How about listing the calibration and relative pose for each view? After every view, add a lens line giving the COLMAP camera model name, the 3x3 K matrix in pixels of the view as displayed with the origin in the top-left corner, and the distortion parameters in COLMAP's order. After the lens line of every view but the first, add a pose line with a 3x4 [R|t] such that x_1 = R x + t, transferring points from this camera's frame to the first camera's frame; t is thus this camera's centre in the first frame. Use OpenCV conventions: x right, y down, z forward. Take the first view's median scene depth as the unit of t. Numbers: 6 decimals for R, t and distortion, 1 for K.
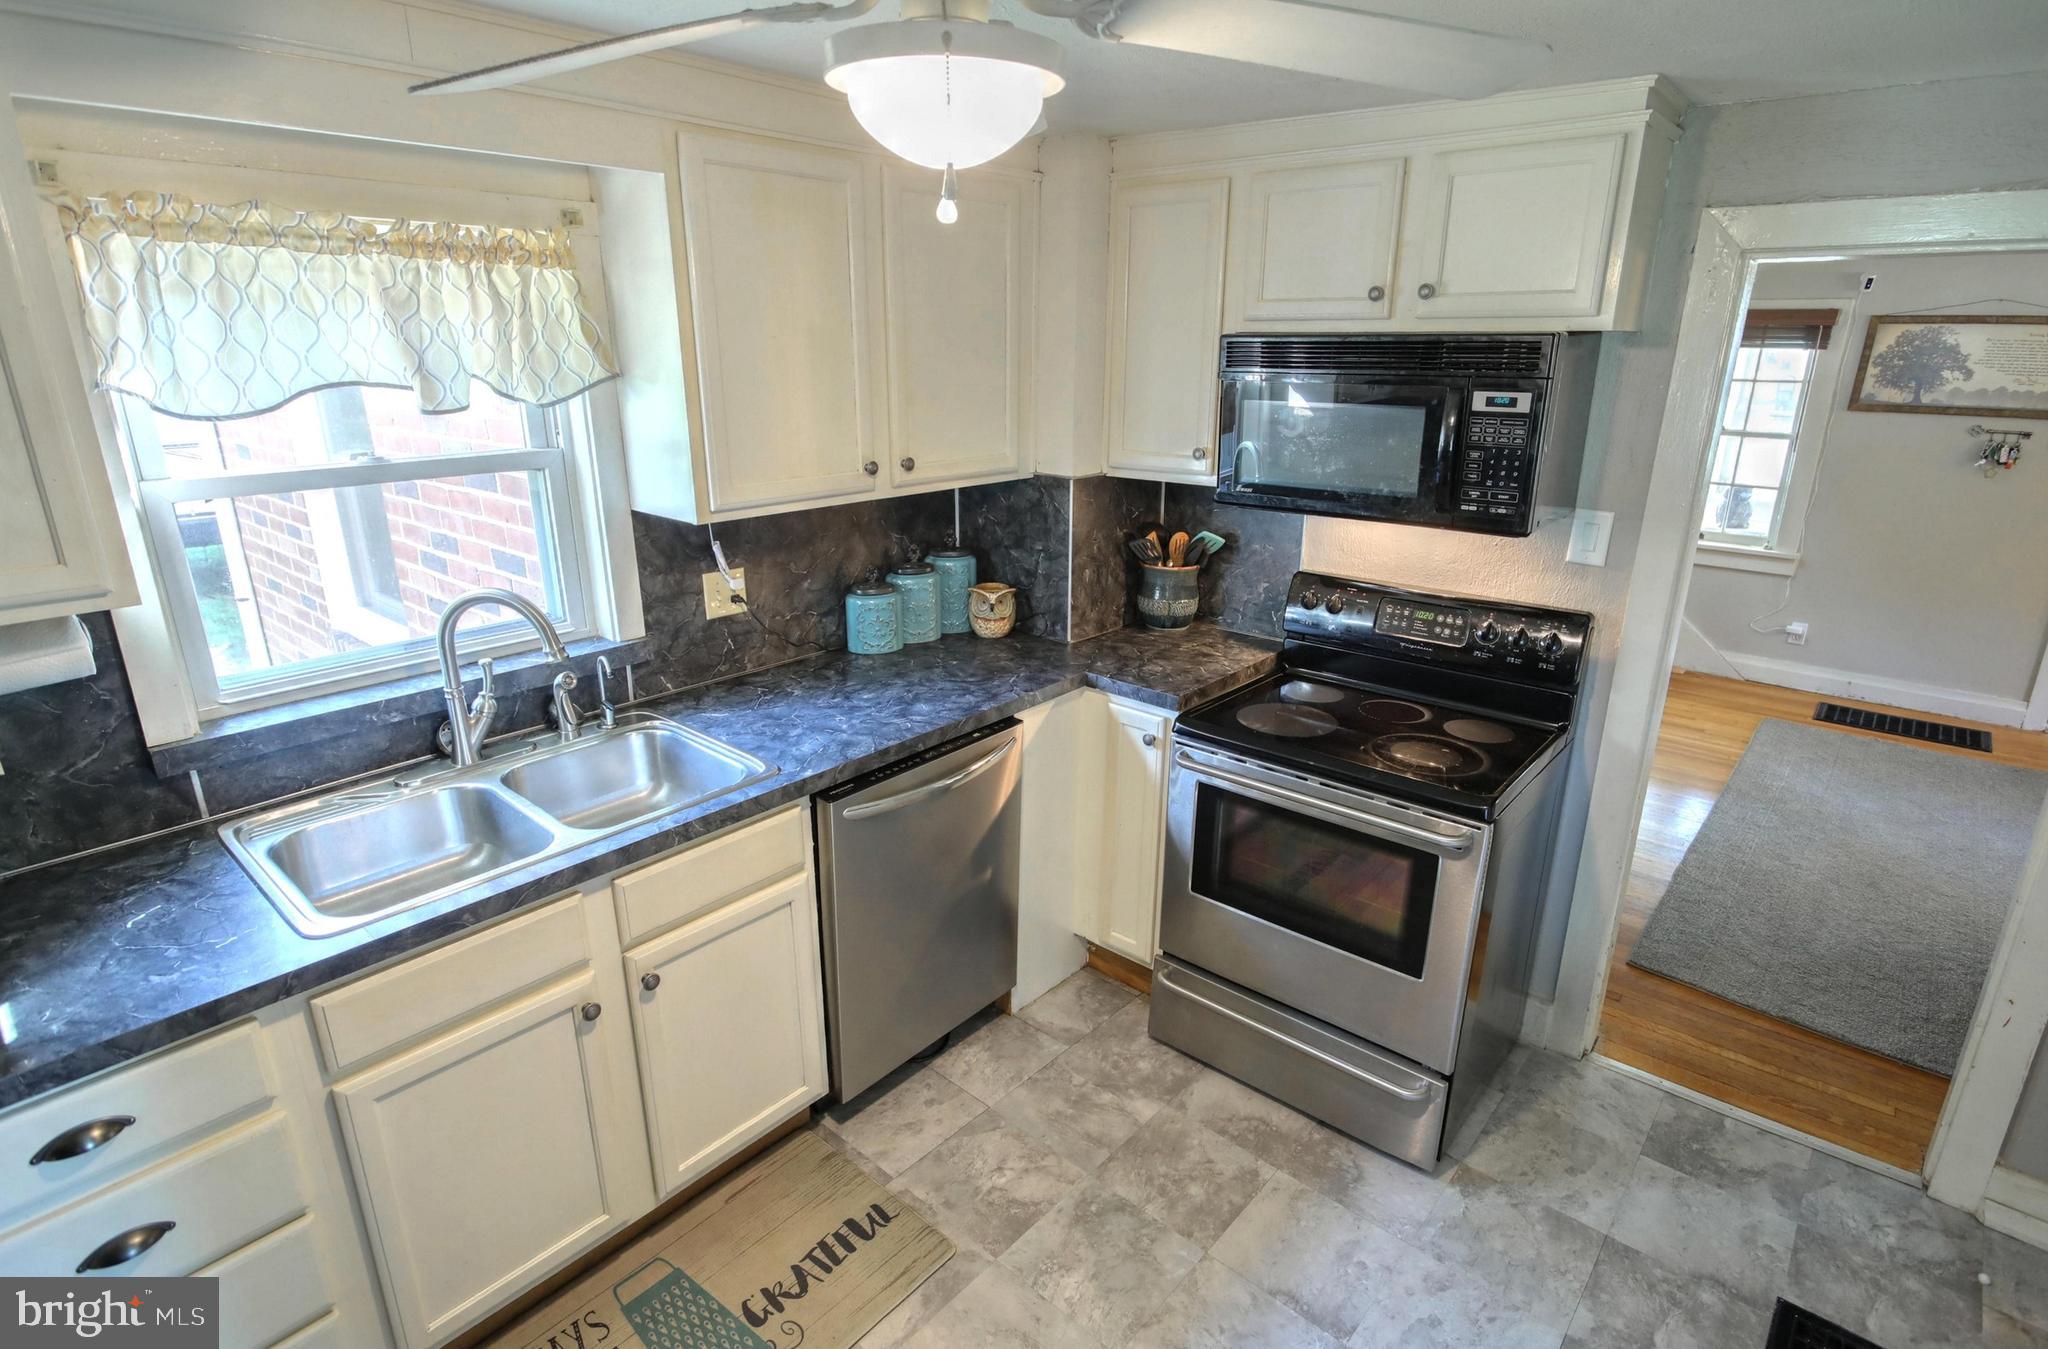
lens RADIAL K [[1006.2, 0, 1069.6], [0, 1006.2, 662.2], [0, 0, 1]] dist [0.000060, 0.000124]
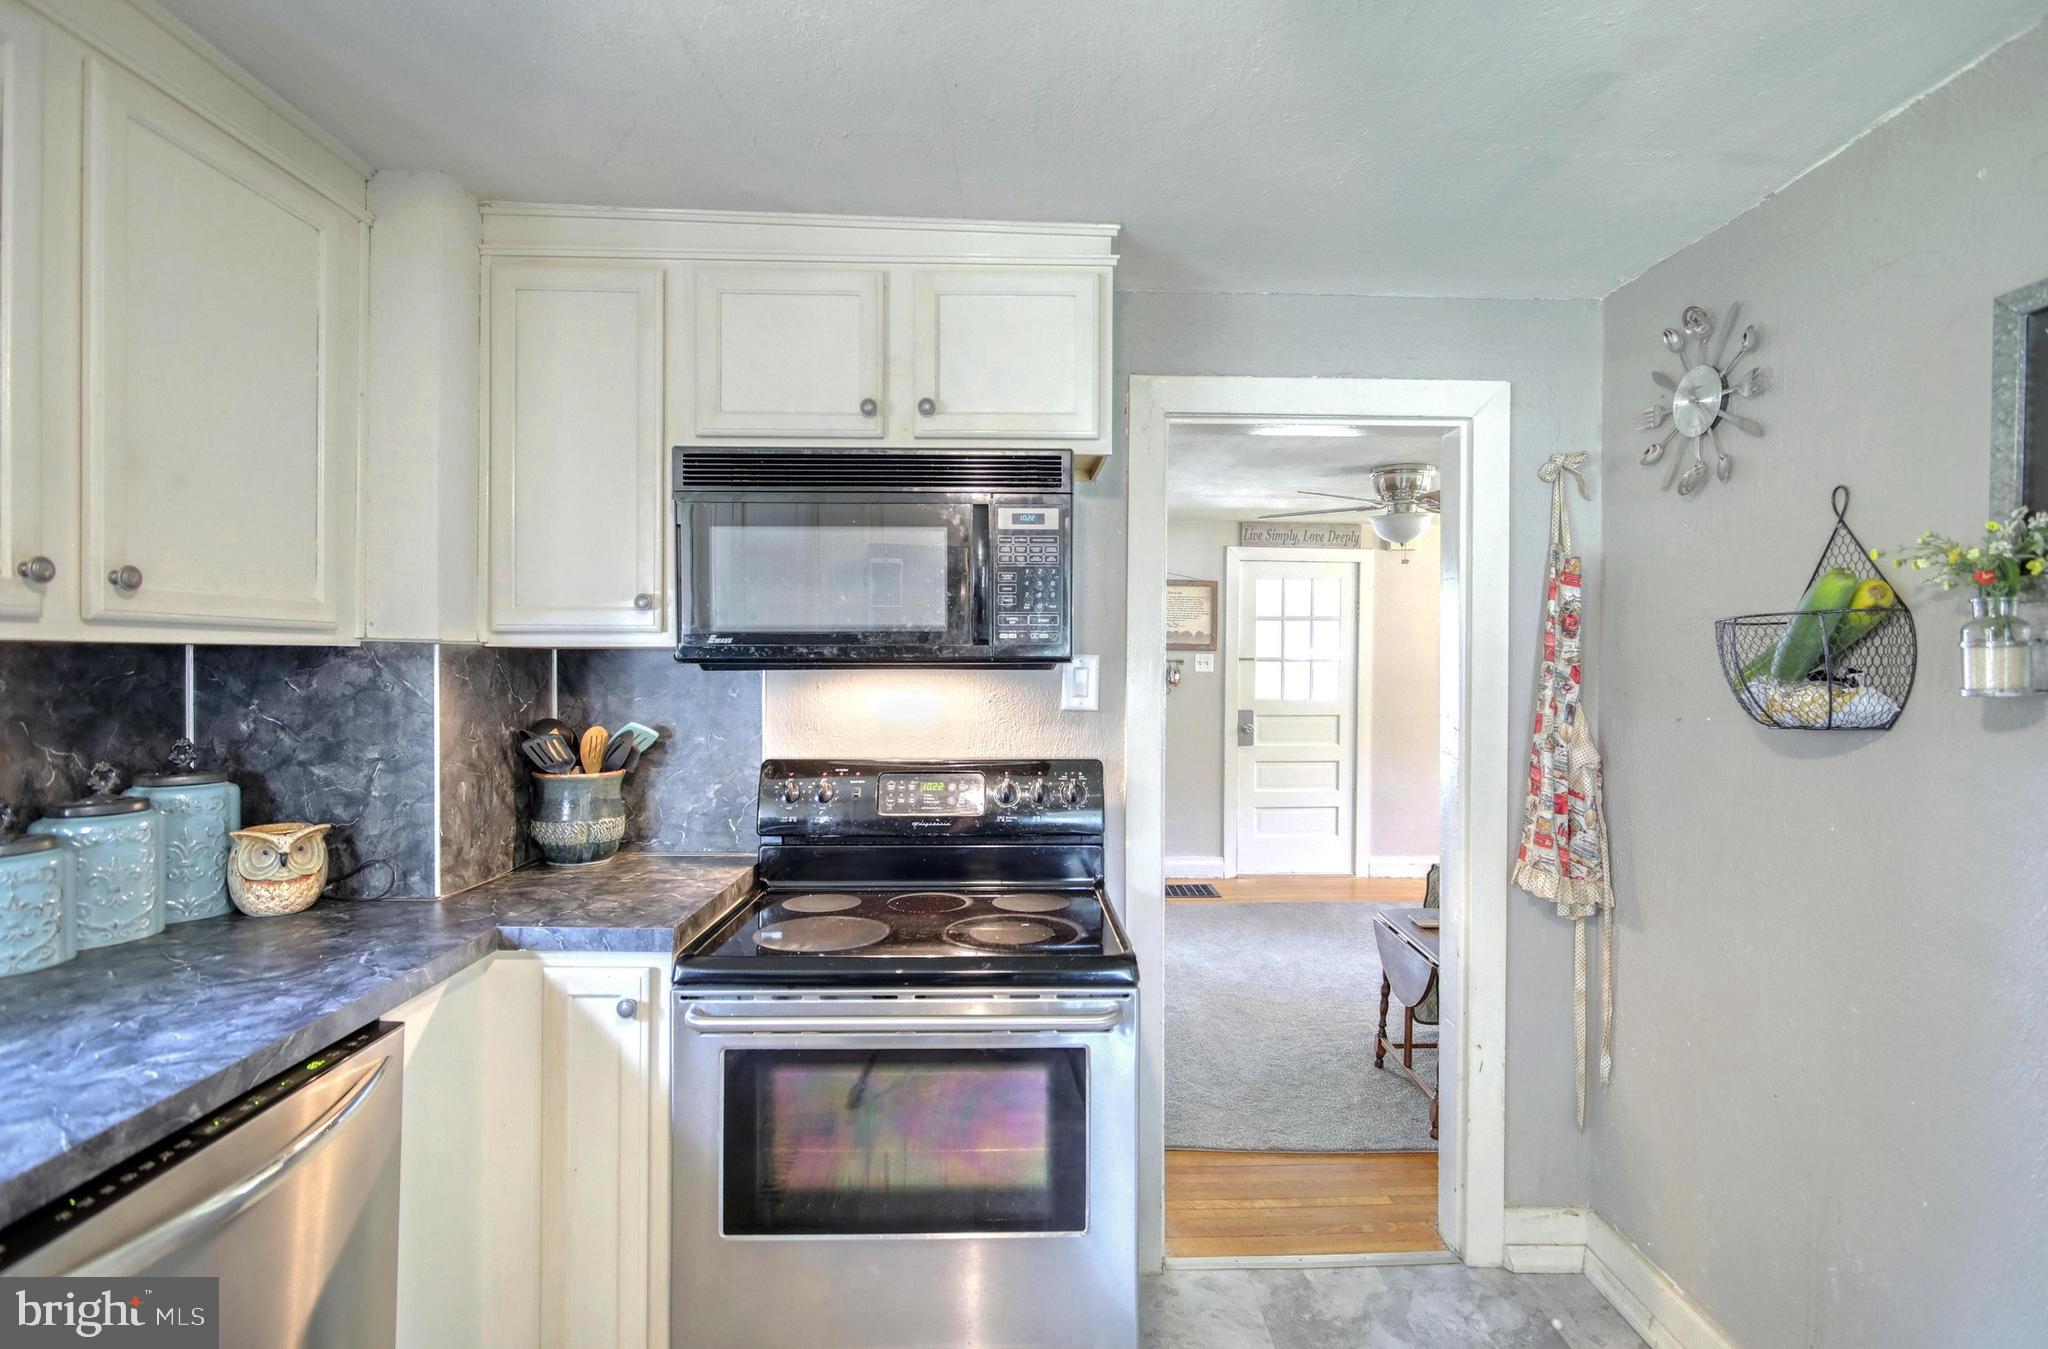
lens RADIAL K [[948.9, 0, 1008.9], [0, 948.9, 686.9], [0, 0, 1]] dist [-0.001223, 0.000197]
pose [[0.766891, -0.019162, 0.641491, -0.122586], [0.196471, 0.958573, -0.206245, 0.054274], [-0.610964, 0.284201, 0.738886, 0.349404]]
